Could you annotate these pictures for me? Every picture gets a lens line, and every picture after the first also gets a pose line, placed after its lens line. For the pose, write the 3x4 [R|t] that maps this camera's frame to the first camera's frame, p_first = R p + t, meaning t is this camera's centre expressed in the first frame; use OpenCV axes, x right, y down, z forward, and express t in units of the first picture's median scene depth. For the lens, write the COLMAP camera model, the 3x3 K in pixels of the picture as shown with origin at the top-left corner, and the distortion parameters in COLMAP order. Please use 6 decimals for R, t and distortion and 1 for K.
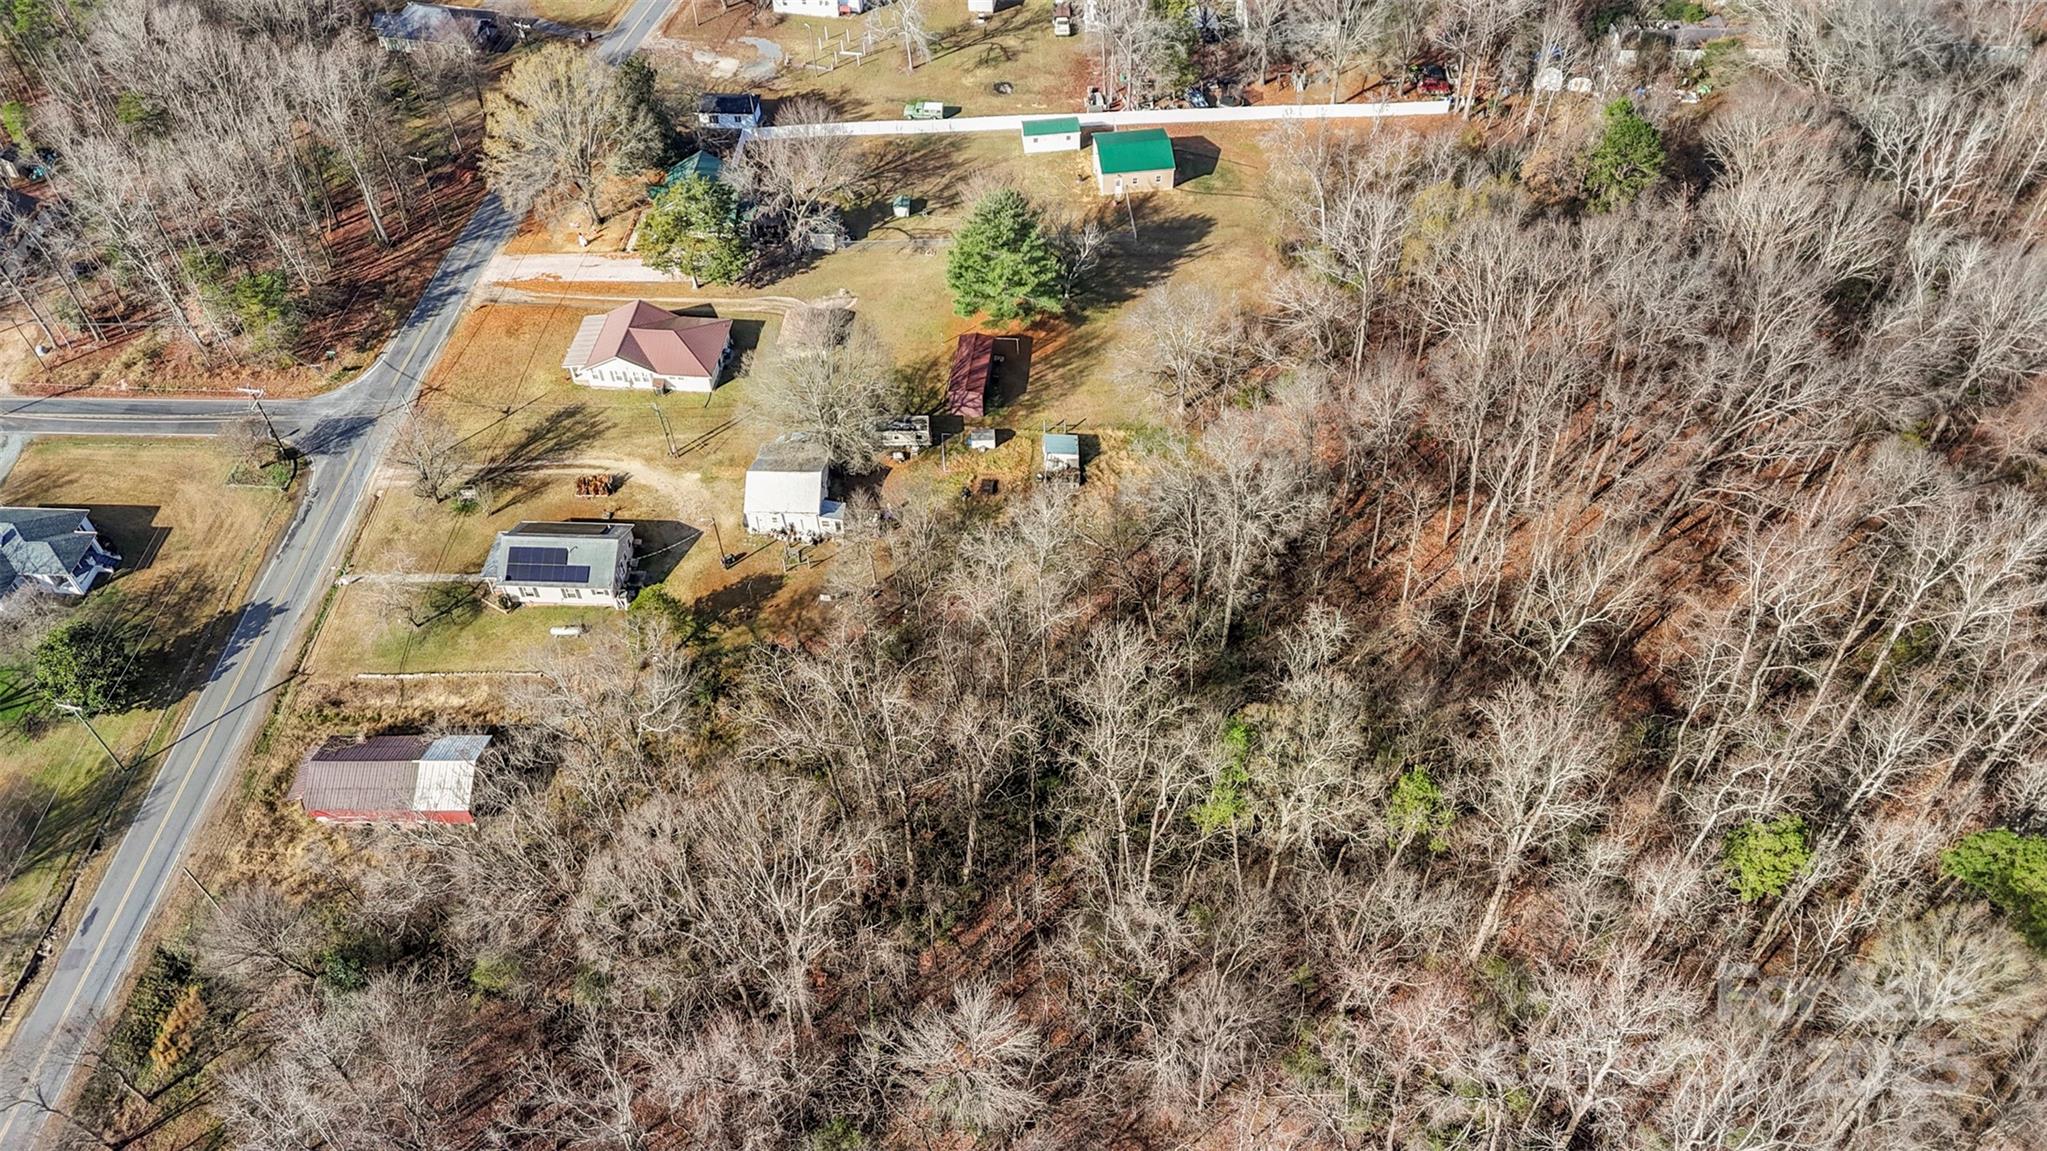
lens RADIAL K [[1506.5, 0, 1027.5], [0, 1506.5, 563.6], [0, 0, 1]] dist [0.063937, -0.052535]
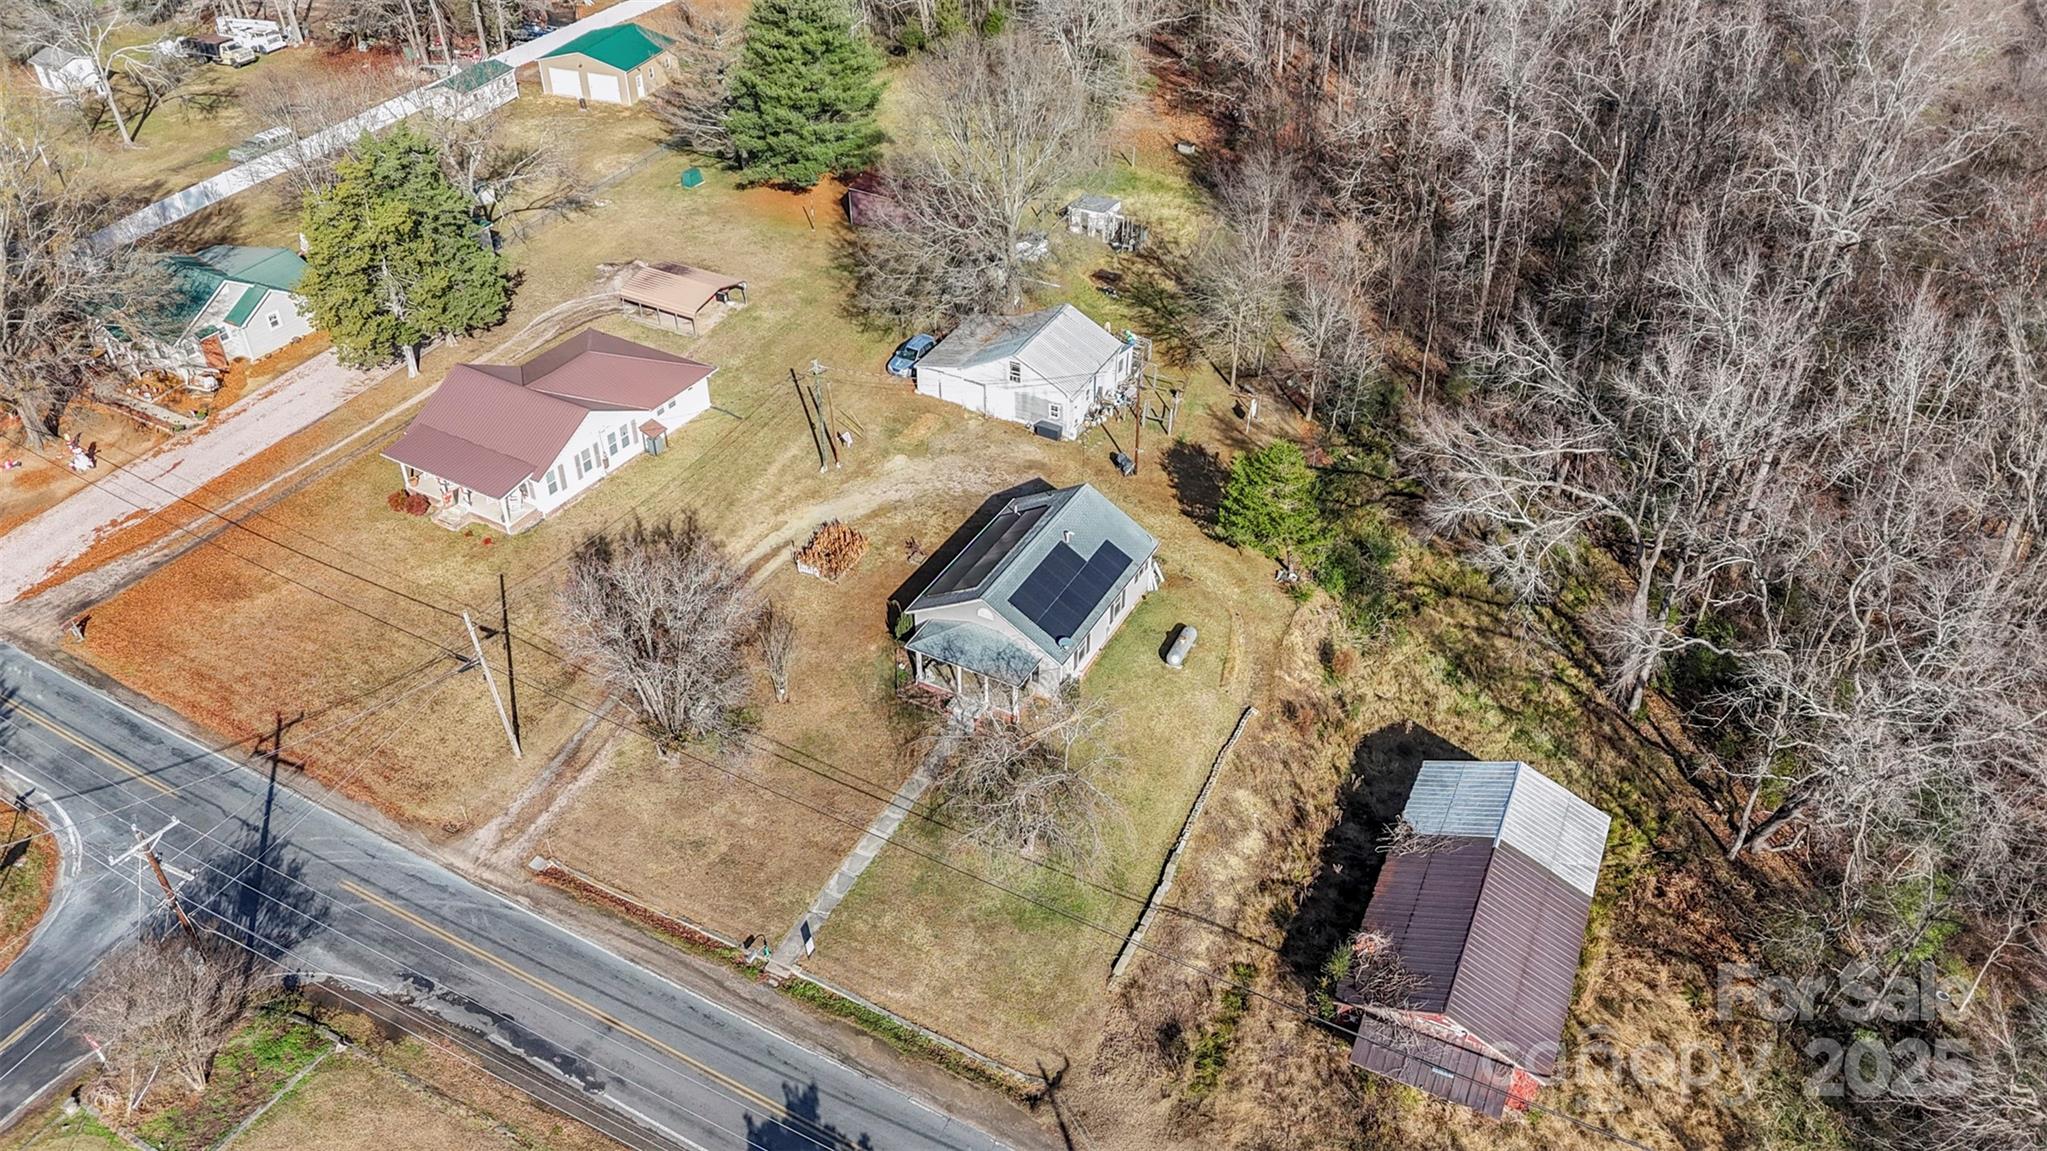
lens RADIAL K [[1506.5, 0, 1023.2], [0, 1506.5, 565.7], [0, 0, 1]] dist [0.063937, -0.052535]
pose [[0.419641, -0.518461, 0.745050, -0.636403], [0.658055, 0.739131, 0.143700, -0.078791], [-0.625192, 0.429981, 0.651346, 0.625211]]
